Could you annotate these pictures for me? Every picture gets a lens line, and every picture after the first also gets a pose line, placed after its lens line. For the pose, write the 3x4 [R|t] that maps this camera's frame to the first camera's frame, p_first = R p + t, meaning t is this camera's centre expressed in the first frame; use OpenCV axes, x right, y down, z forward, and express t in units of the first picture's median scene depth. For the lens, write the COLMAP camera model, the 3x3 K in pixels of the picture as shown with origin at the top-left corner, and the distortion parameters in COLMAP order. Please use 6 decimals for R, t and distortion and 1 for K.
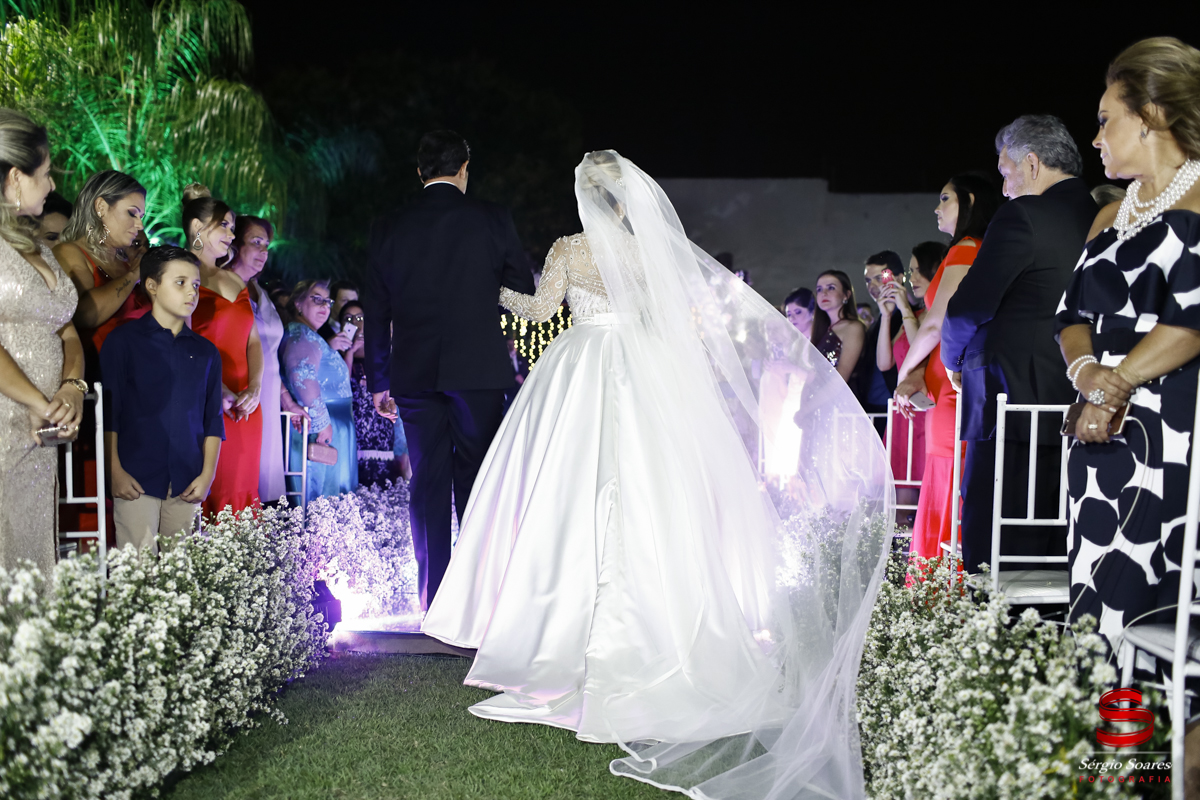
lens RADIAL K [[1206.1, 0, 580.9], [0, 1206.1, 479.7], [0, 0, 1]] dist [0.018142, 0.000000]
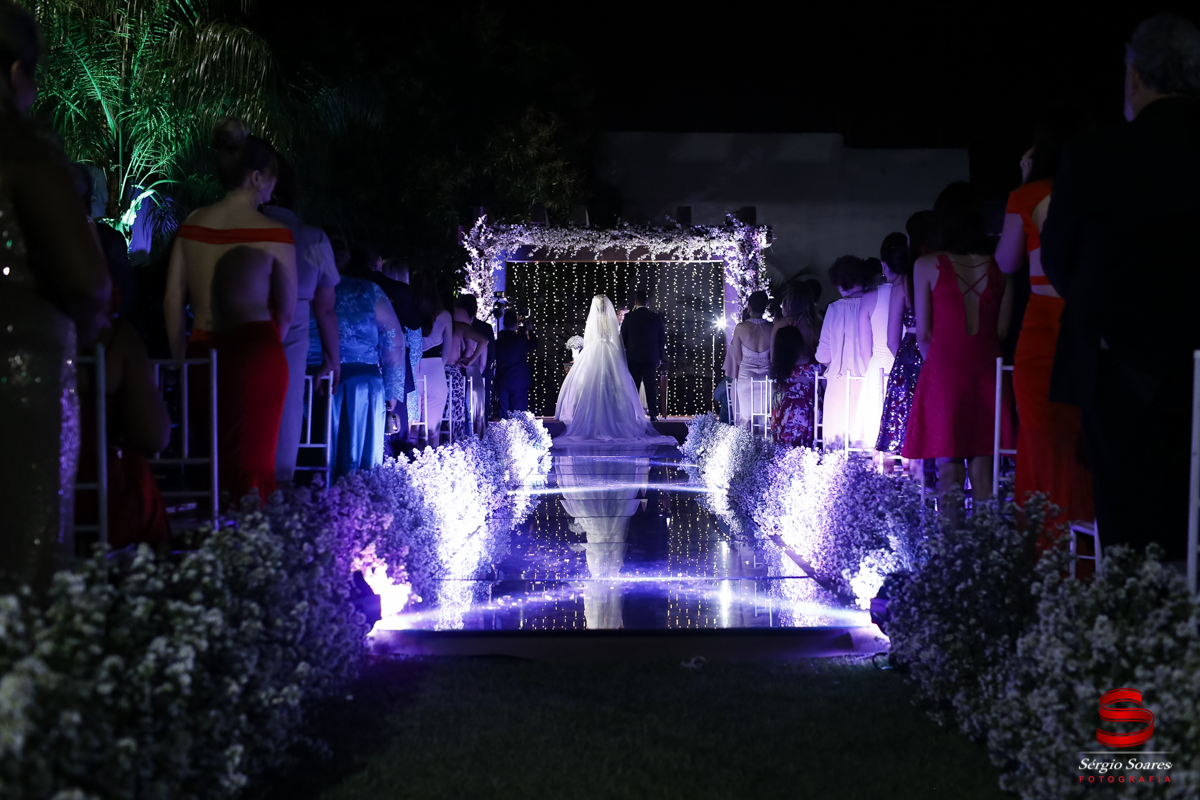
lens RADIAL K [[1206.1, 0, 601.1], [0, 1206.1, 398.2], [0, 0, 1]] dist [0.018142, 0.000000]
pose [[0.999625, -0.005993, 0.026732, -0.082019], [0.006927, 0.999364, -0.034975, -0.010182], [-0.026505, 0.035147, 0.999031, 0.172593]]
